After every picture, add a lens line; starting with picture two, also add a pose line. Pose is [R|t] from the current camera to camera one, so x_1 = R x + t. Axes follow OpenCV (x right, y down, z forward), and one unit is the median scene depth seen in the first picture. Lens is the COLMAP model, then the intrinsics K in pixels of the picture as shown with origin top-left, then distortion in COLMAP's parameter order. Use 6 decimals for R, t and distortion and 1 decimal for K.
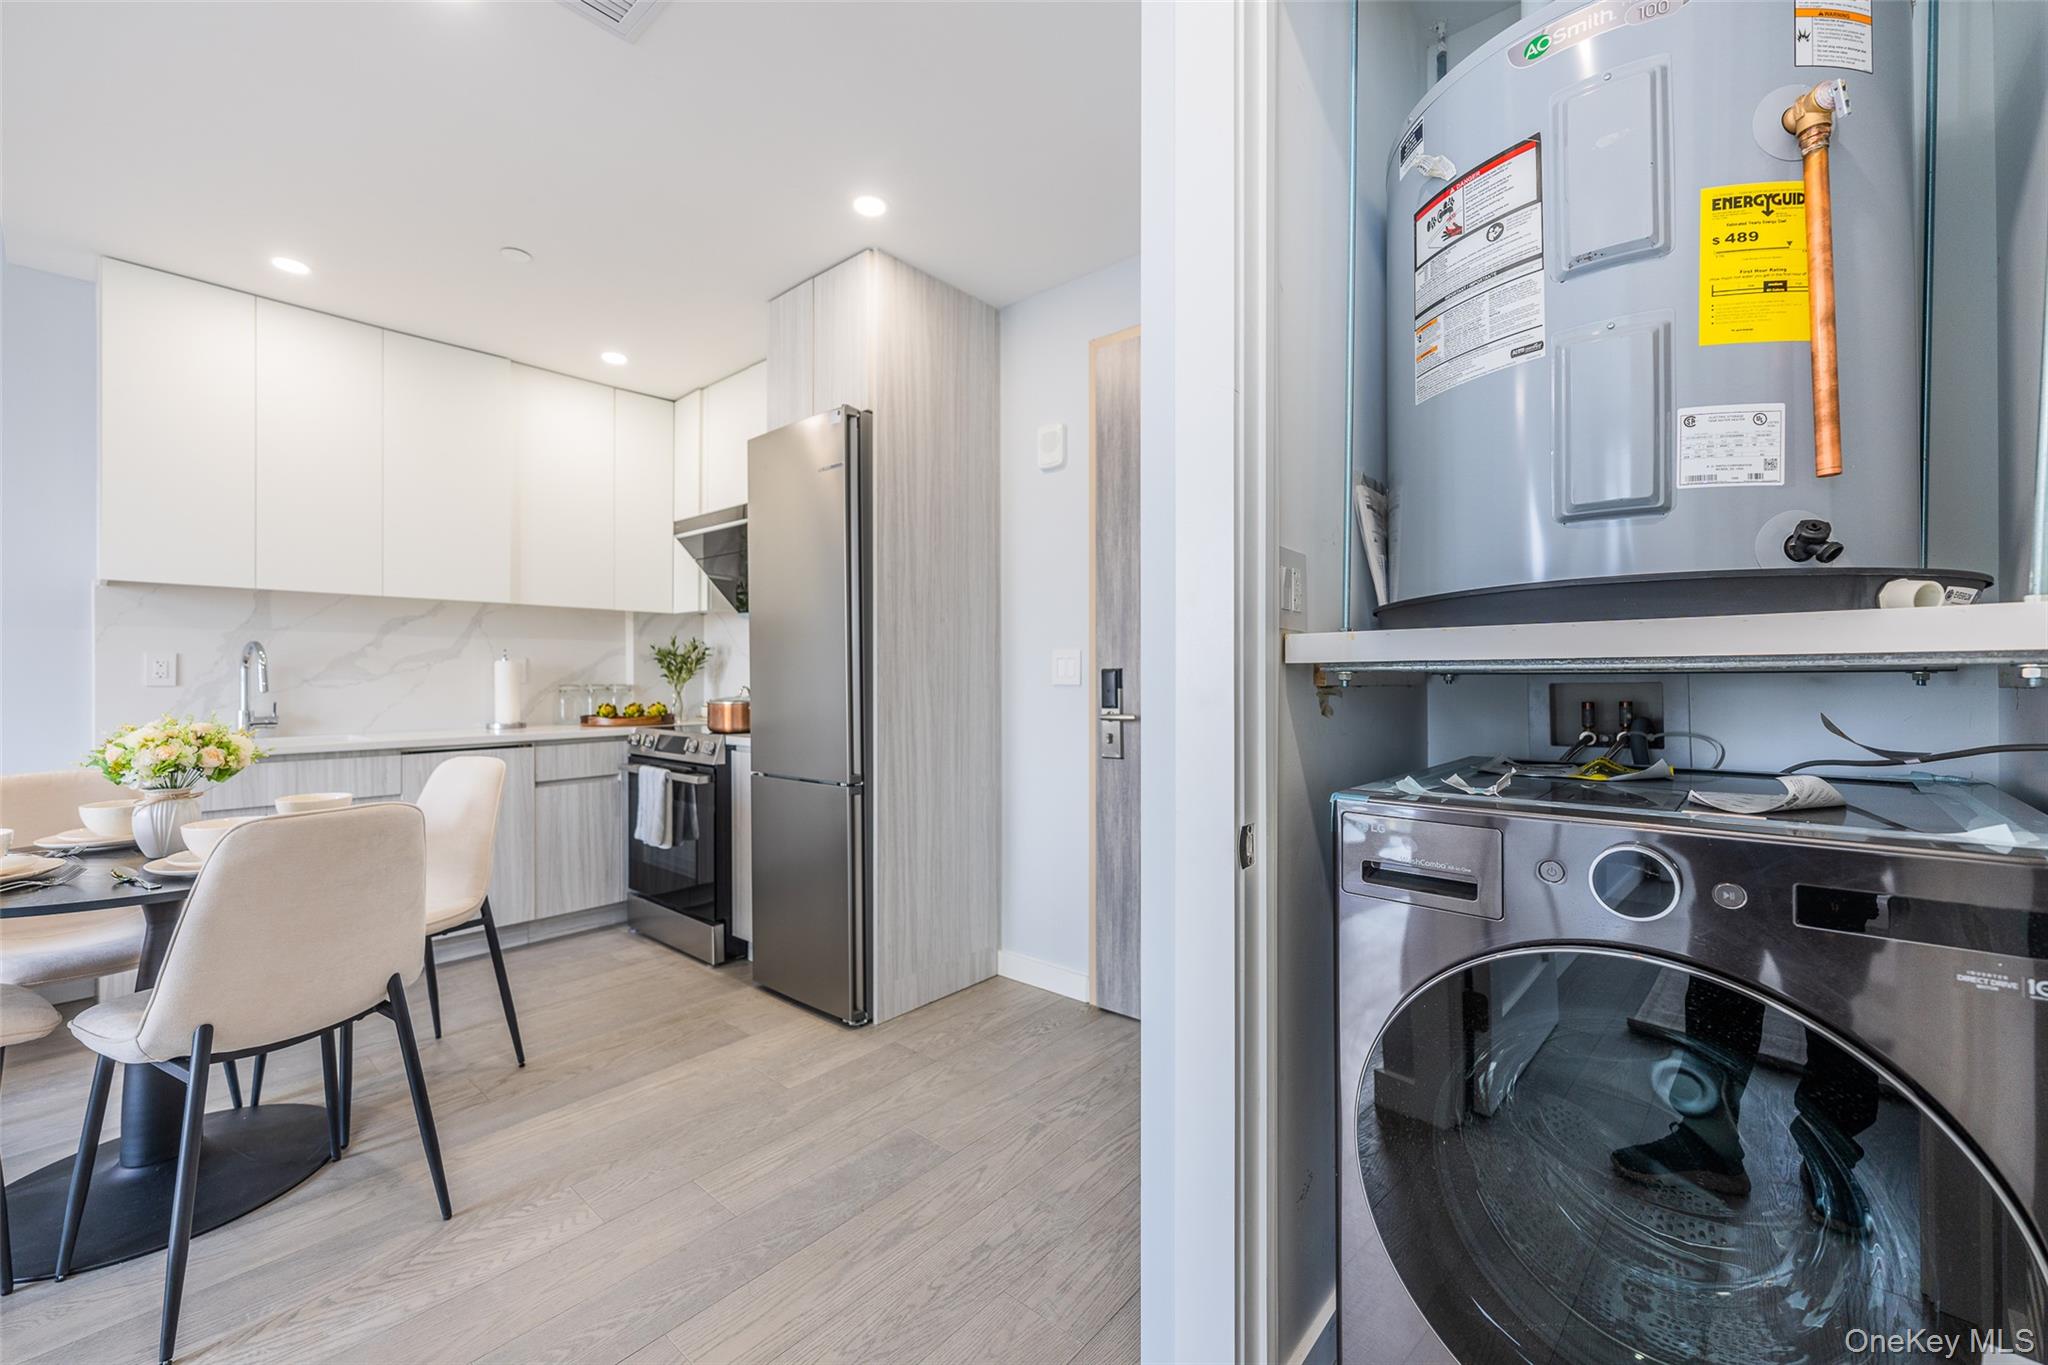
lens RADIAL K [[820.0, 0, 1024.1], [0, 820.0, 675.8], [0, 0, 1]] dist [0.006006, -0.002127]
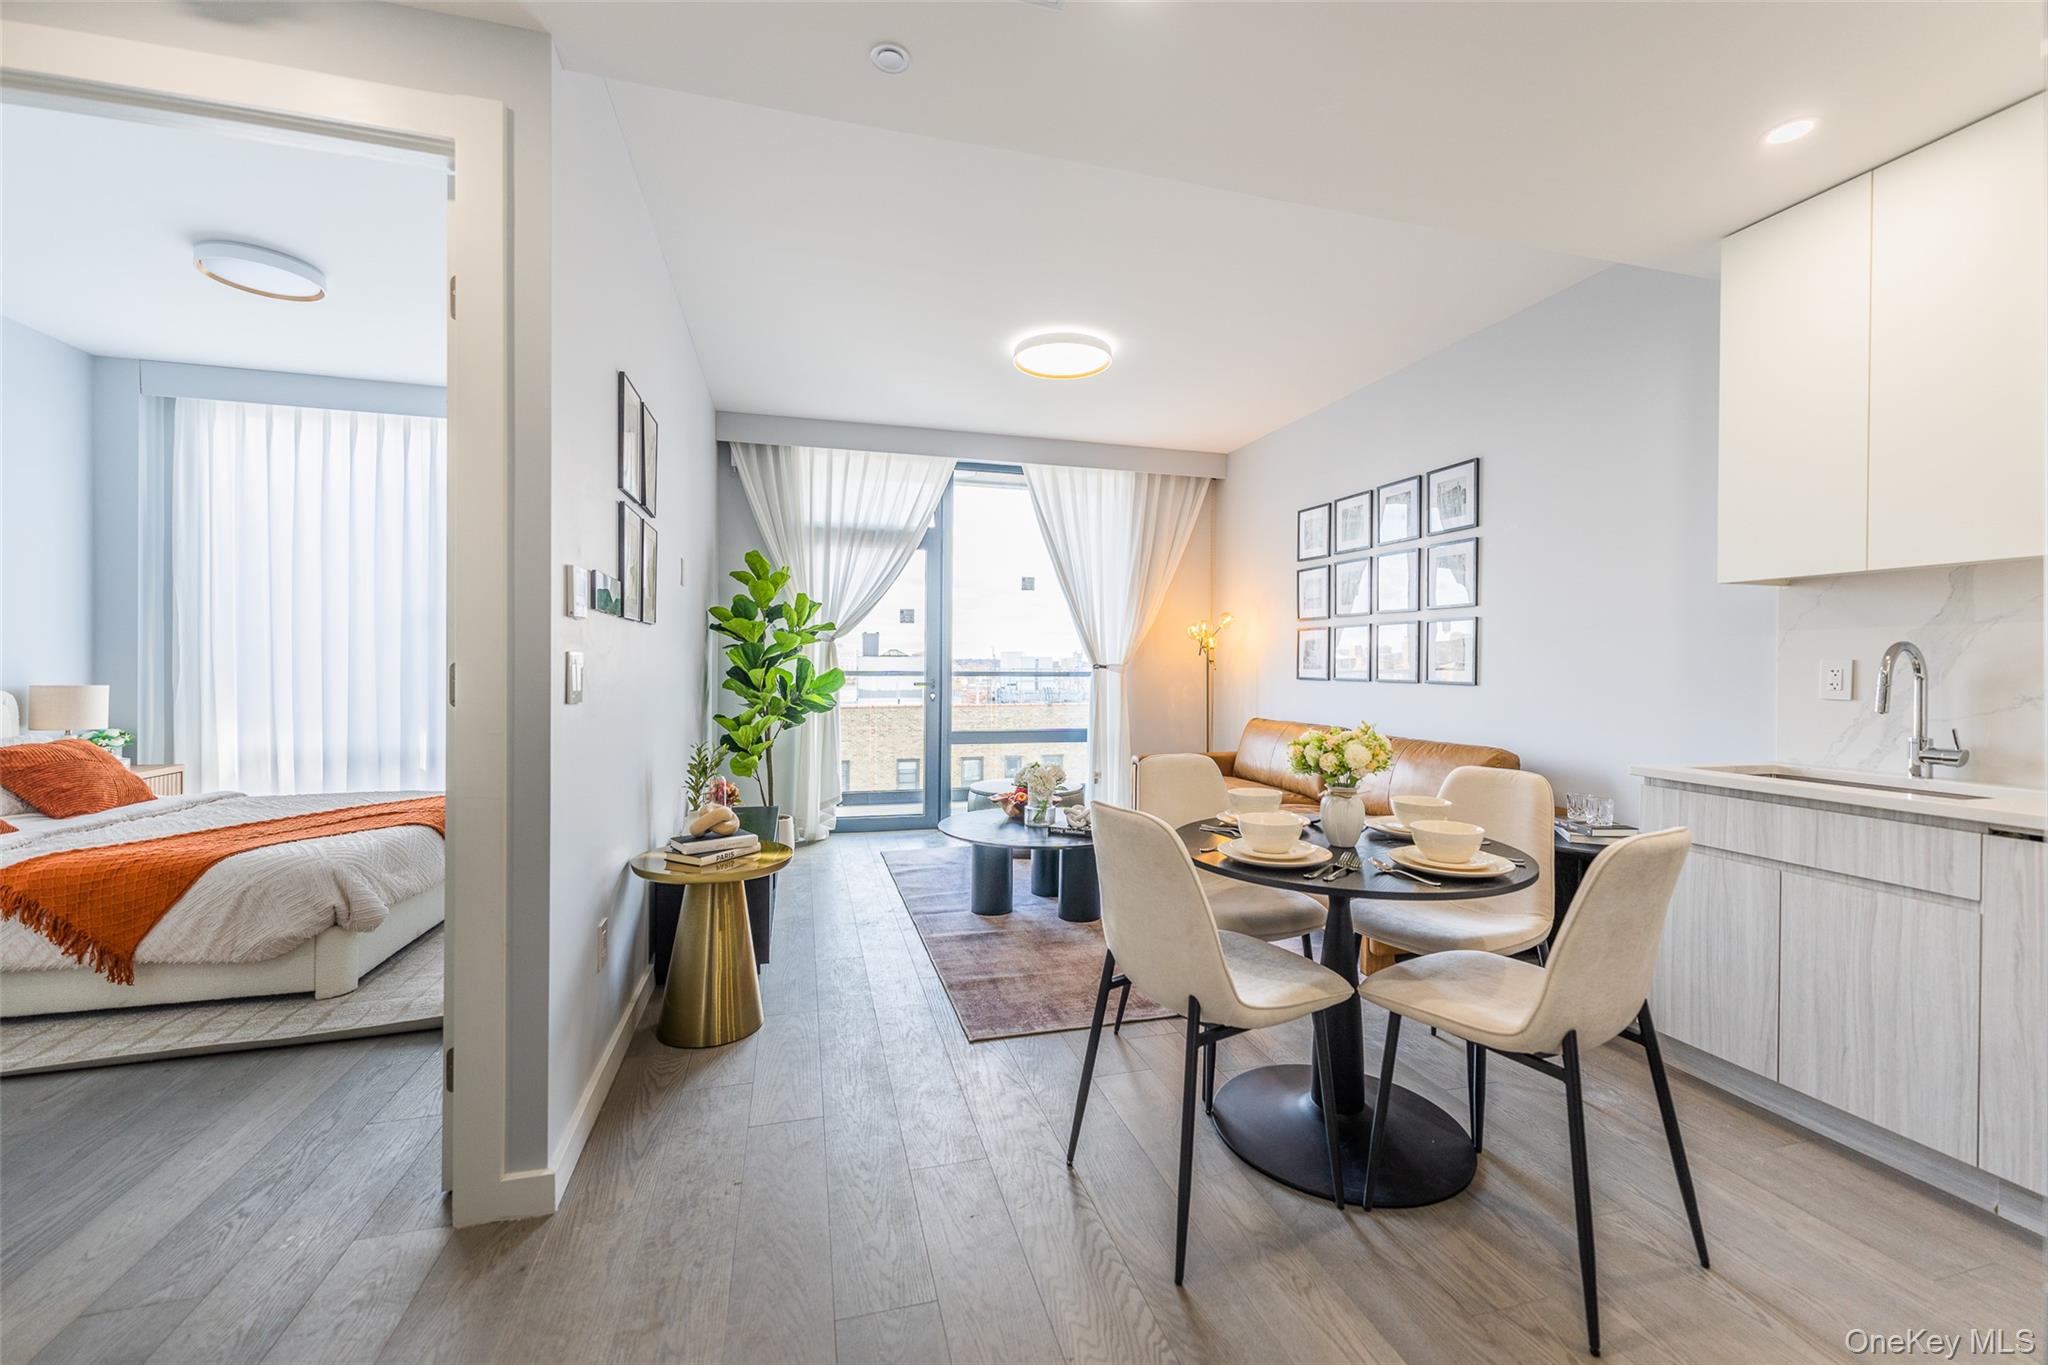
lens RADIAL K [[820.0, 0, 1038.8], [0, 820.0, 665.3], [0, 0, 1]] dist [0.006006, -0.002127]
pose [[-0.546044, -0.001741, -0.837755, 0.079461], [-0.006117, 0.999979, 0.001909, -0.016843], [0.837734, 0.006167, -0.546043, 0.695669]]
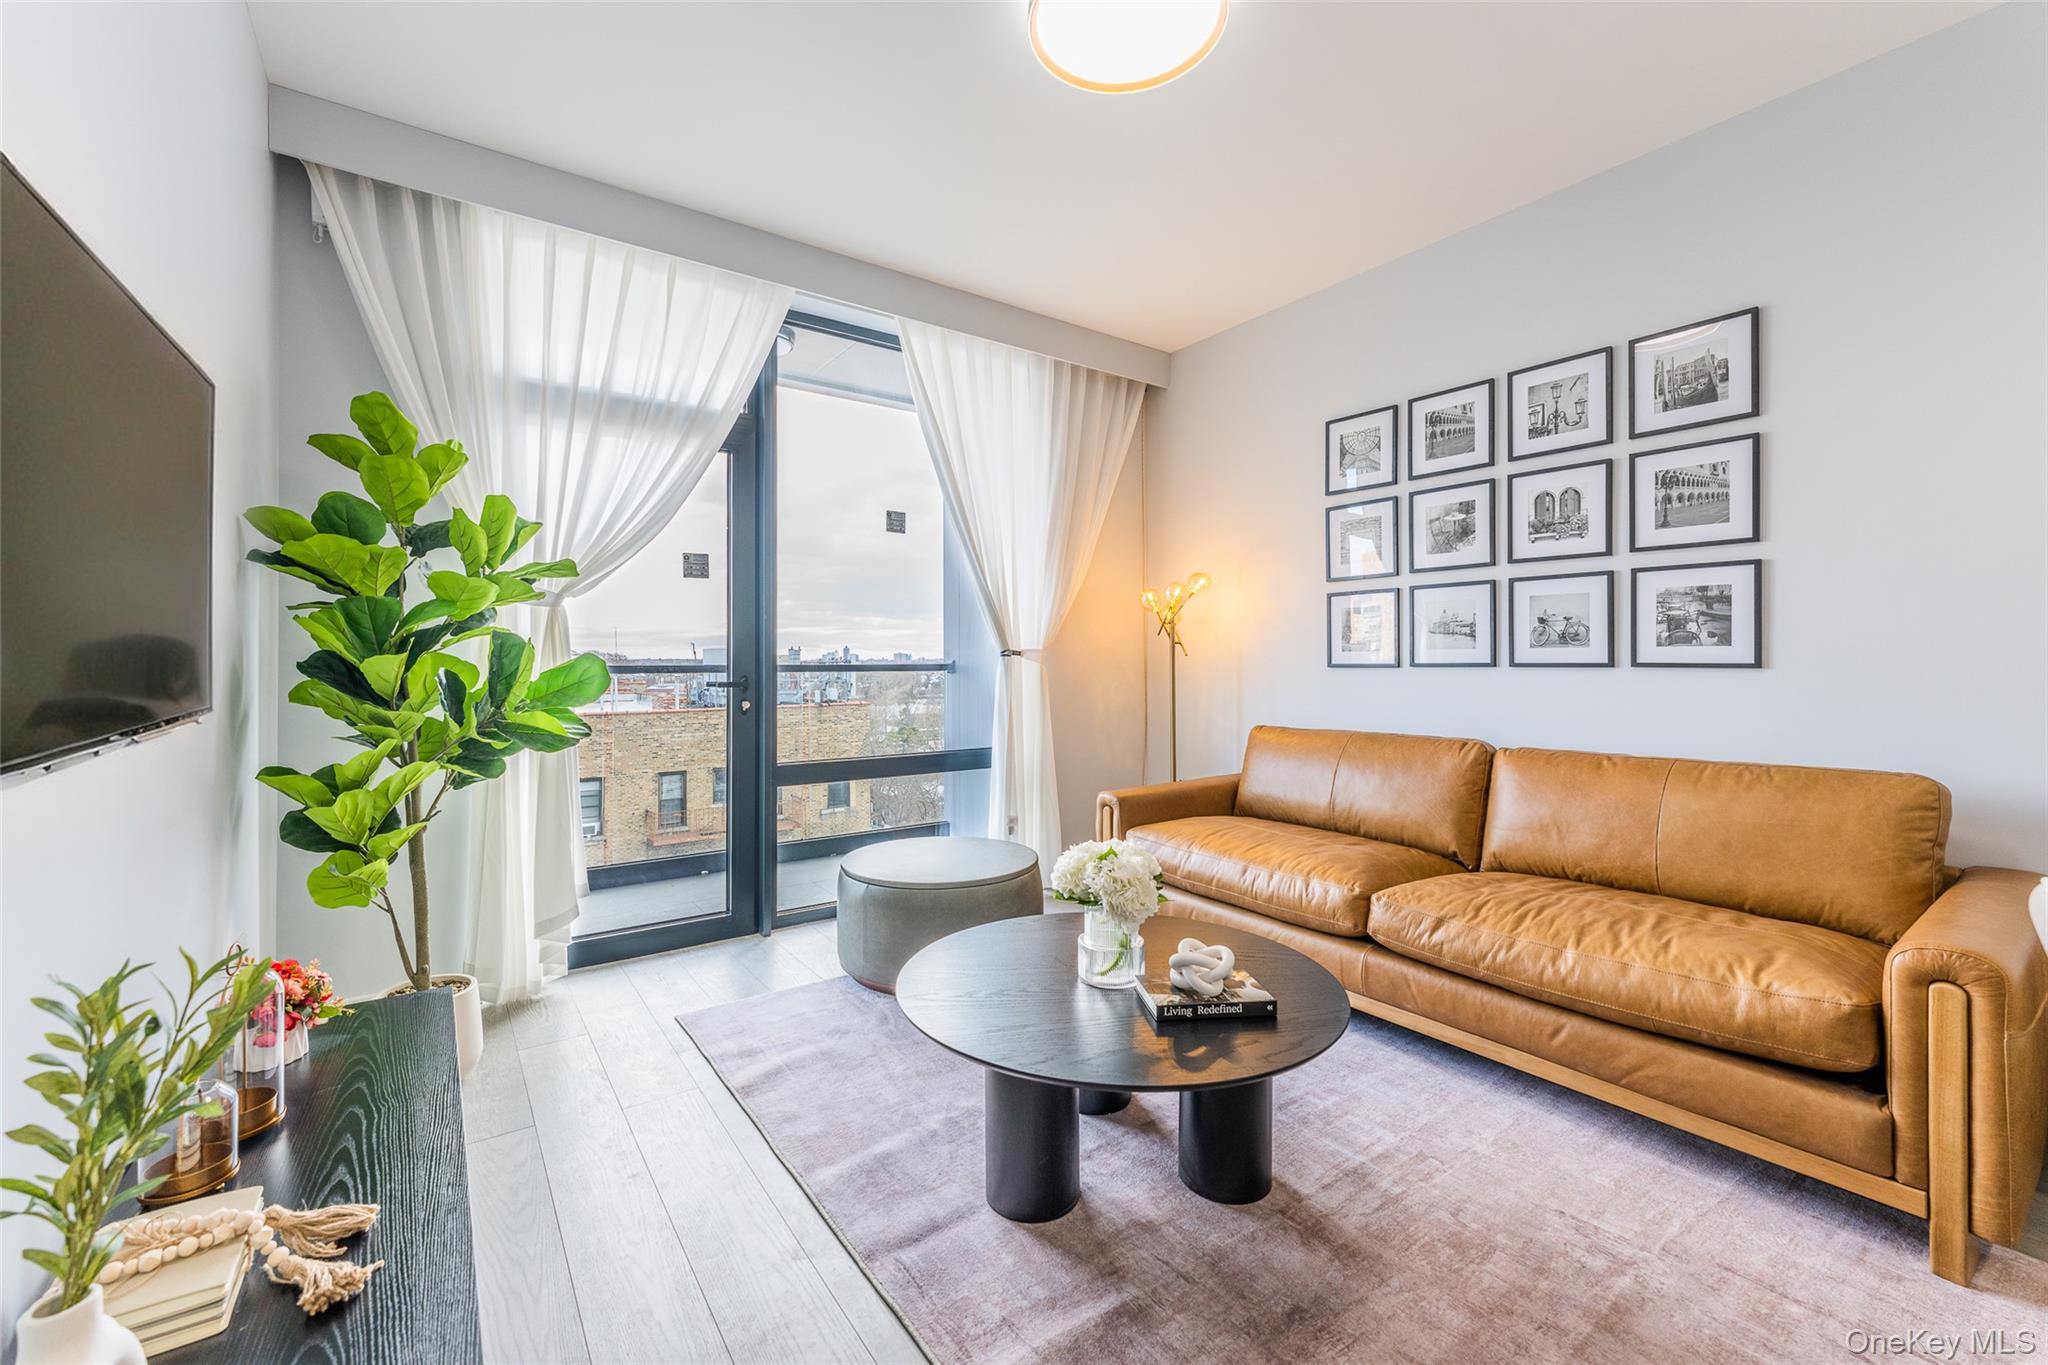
lens RADIAL K [[820.0, 0, 1009.1], [0, 820.0, 657.0], [0, 0, 1]] dist [0.006006, -0.002127]
pose [[-0.241470, -0.006573, -0.970386, -0.355368], [0.004450, 0.999959, -0.007881, 0.002213], [0.970398, -0.006222, -0.241431, 0.119817]]
